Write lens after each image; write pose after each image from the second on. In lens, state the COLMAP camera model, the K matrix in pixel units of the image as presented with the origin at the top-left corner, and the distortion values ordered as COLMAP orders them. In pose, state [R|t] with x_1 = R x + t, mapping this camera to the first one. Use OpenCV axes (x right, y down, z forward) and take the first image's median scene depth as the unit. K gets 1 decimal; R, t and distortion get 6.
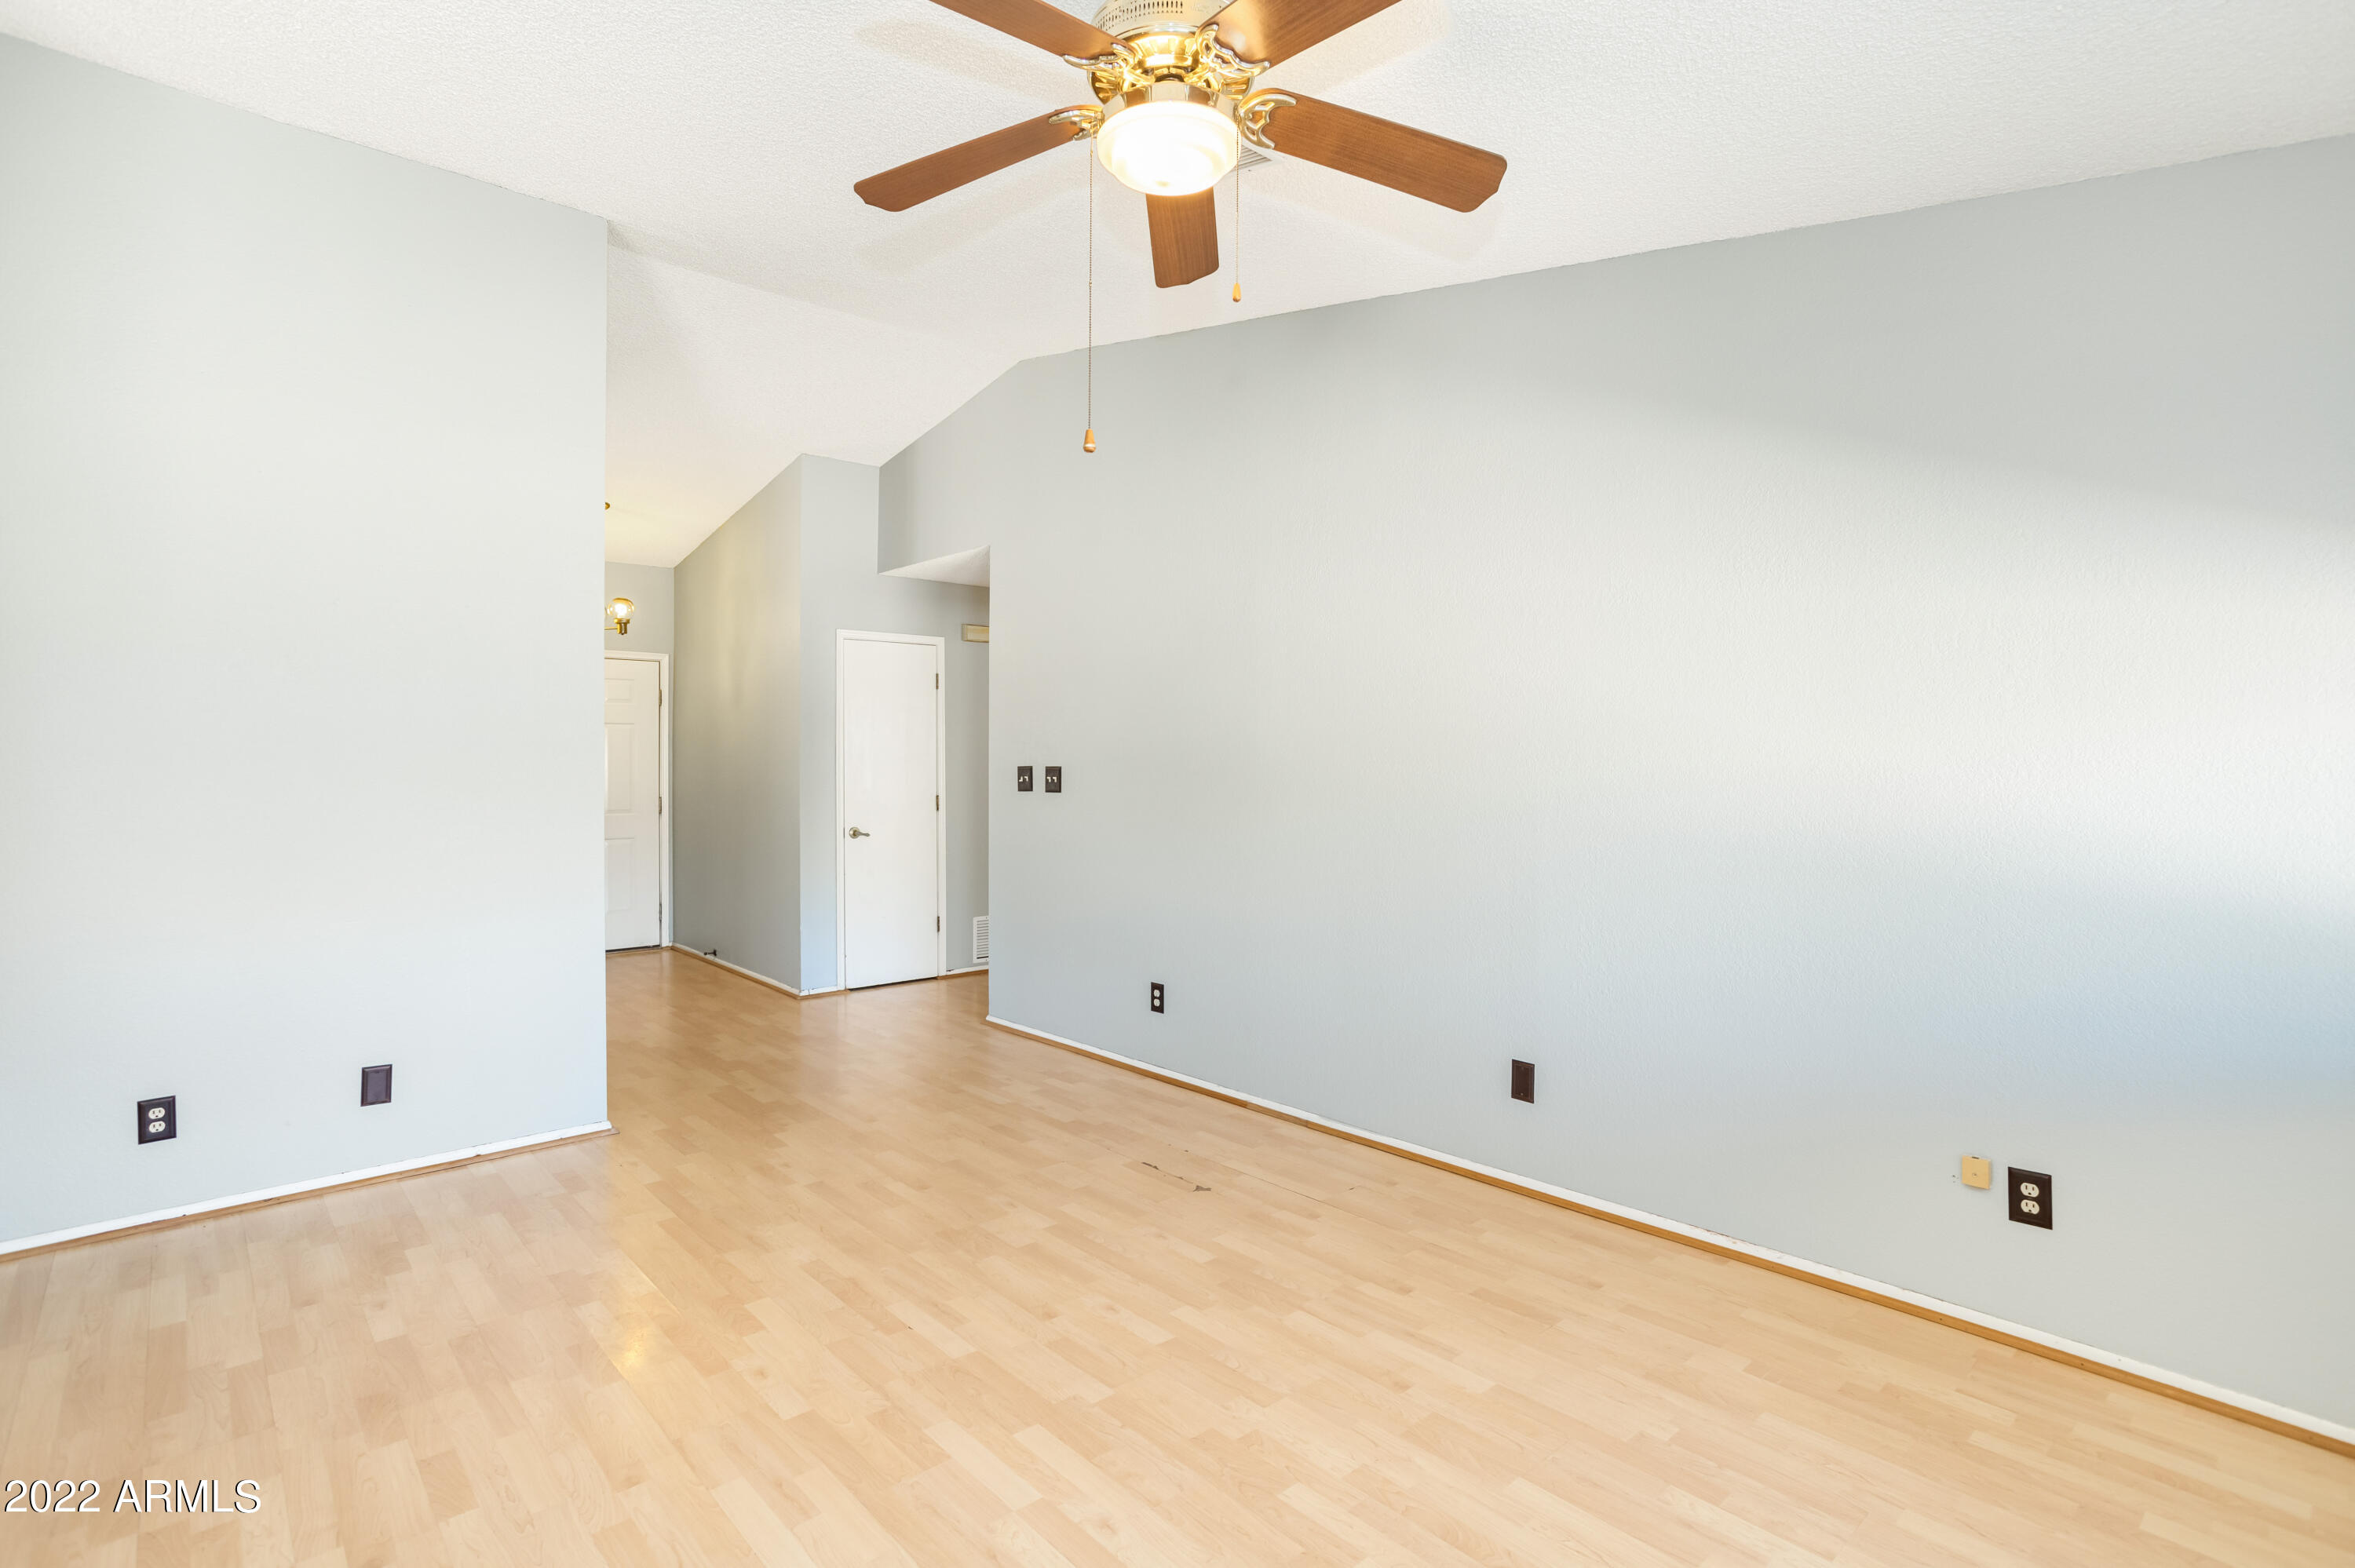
lens RADIAL K [[1158.2, 0, 1180.2], [0, 1158.2, 778.6], [0, 0, 1]] dist [-0.043414, 0.025068]
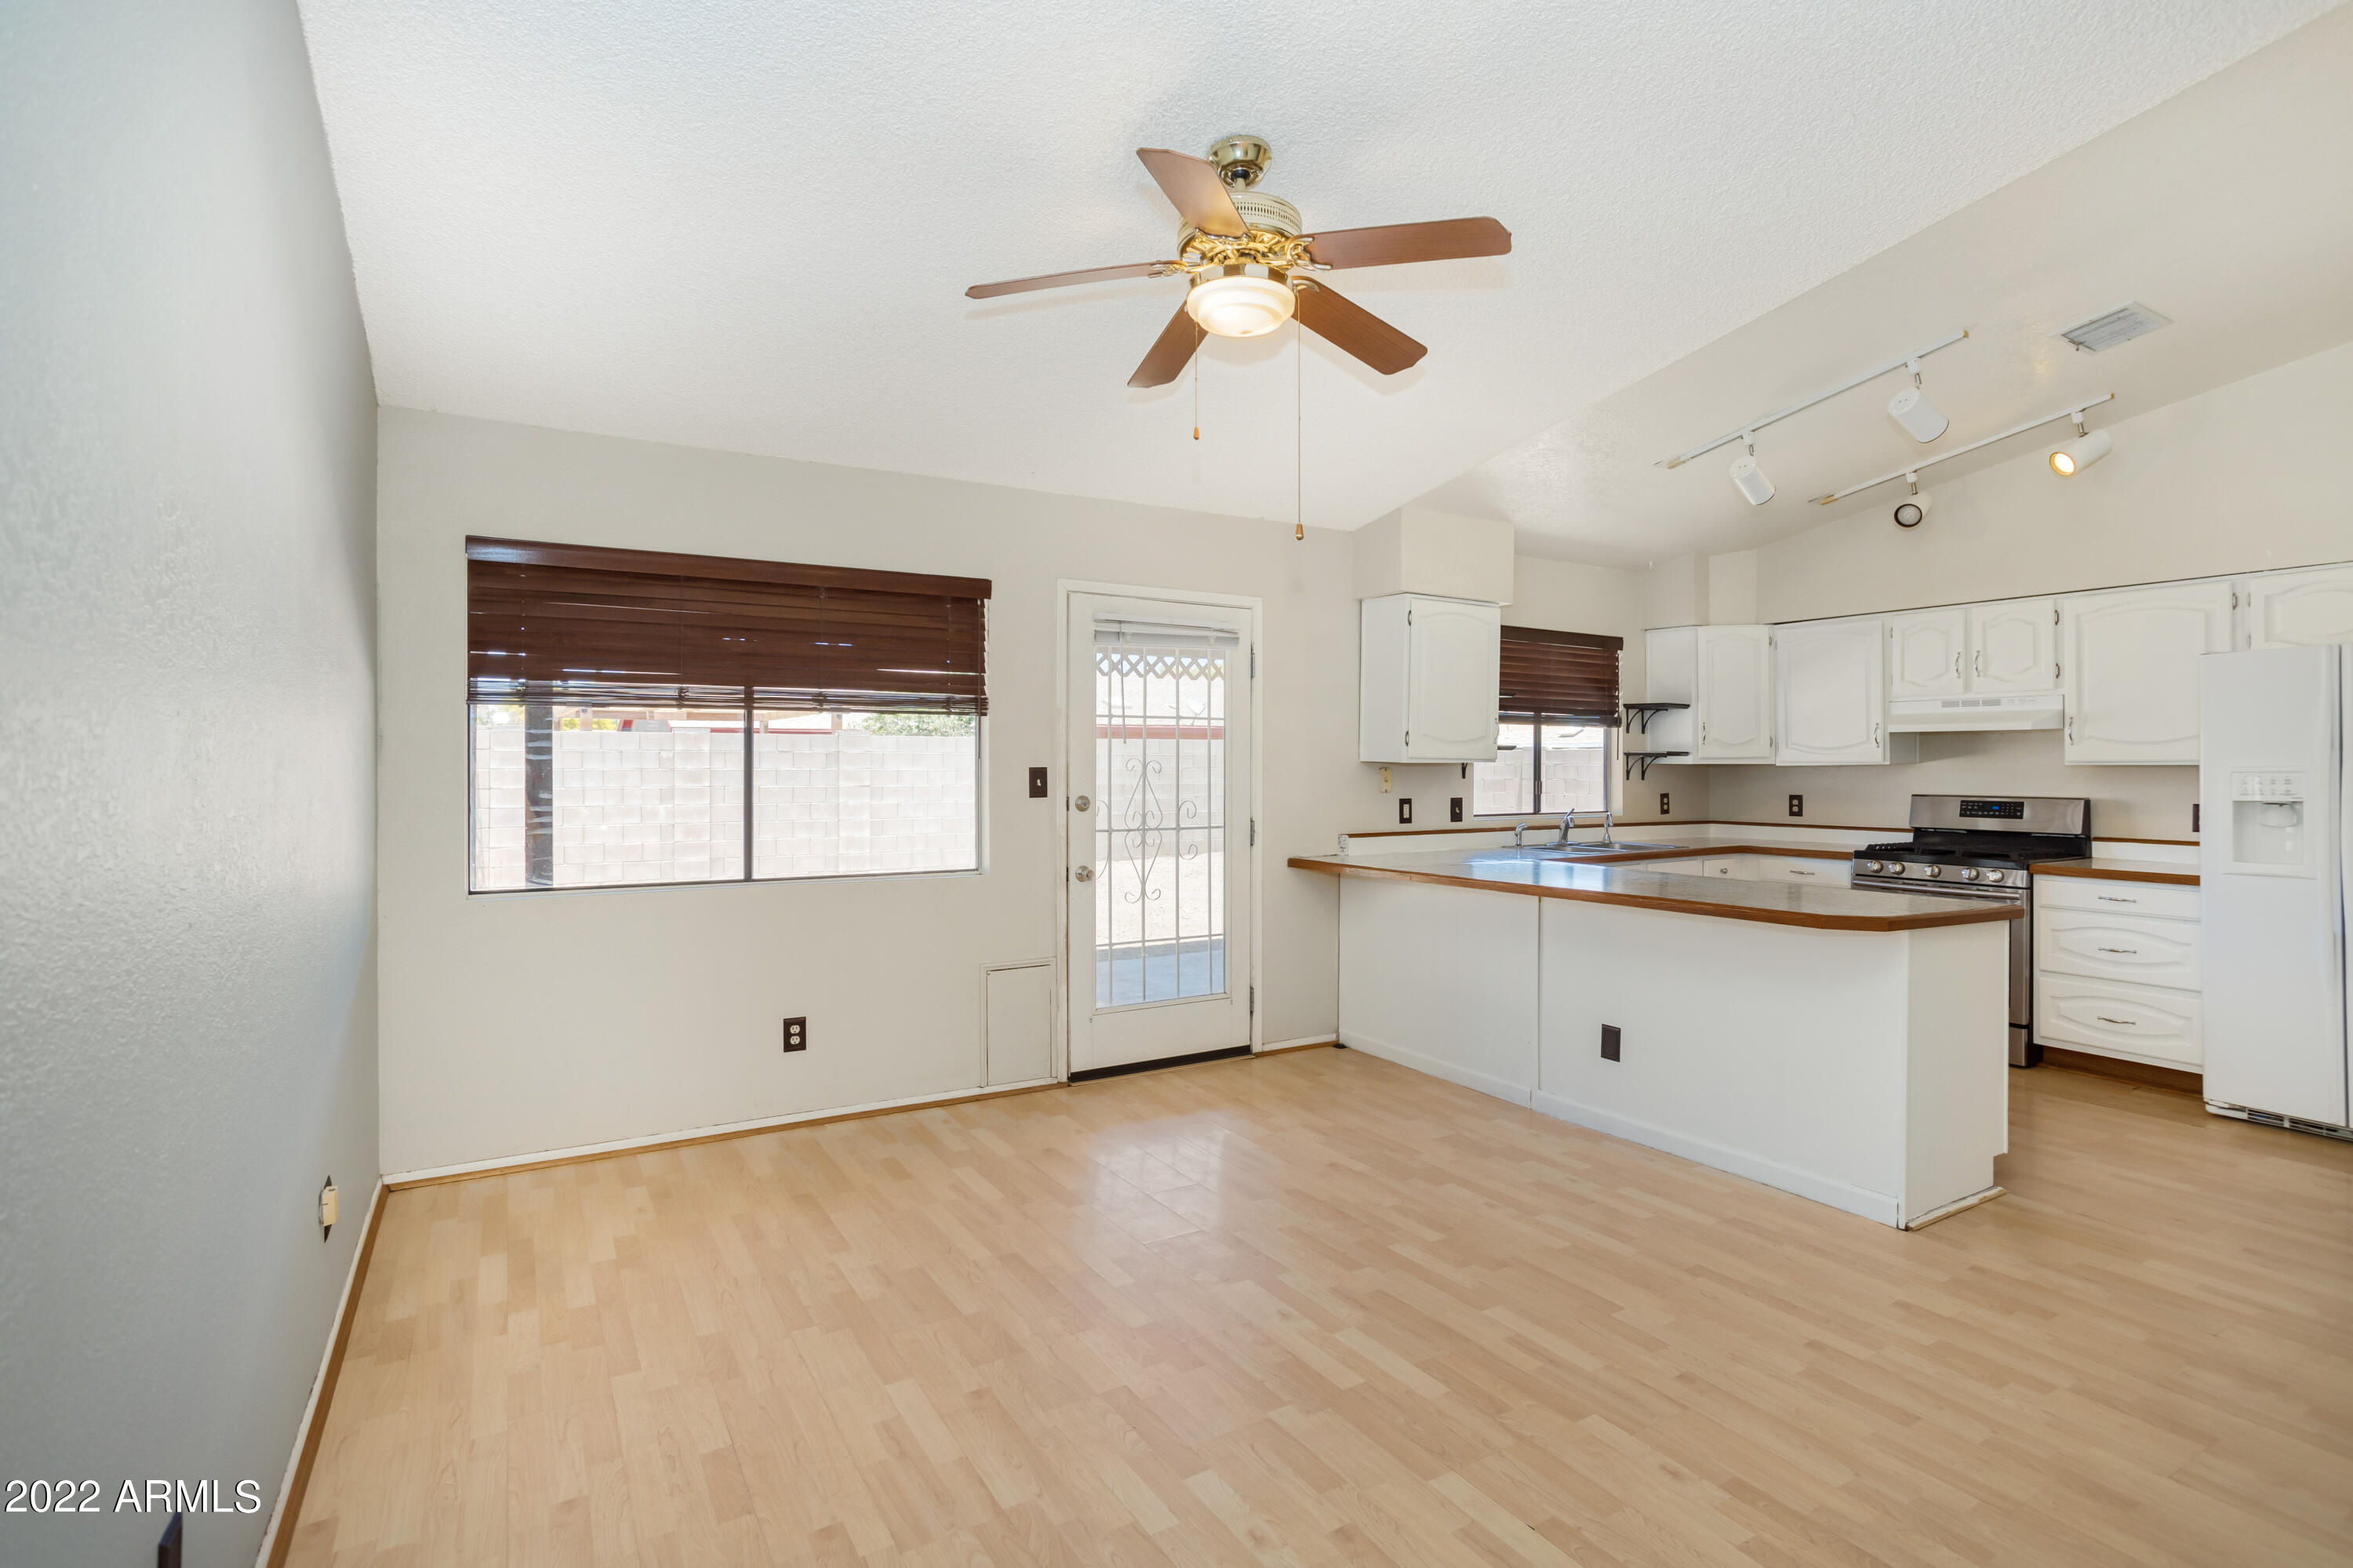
lens RADIAL K [[1157.4, 0, 1167.9], [0, 1157.4, 771.9], [0, 0, 1]] dist [-0.043414, 0.025068]
pose [[-0.978742, -0.005709, 0.205015, -0.180456], [-0.002436, 0.999866, 0.016213, -0.025073], [-0.205080, 0.015369, -0.978625, 2.073462]]
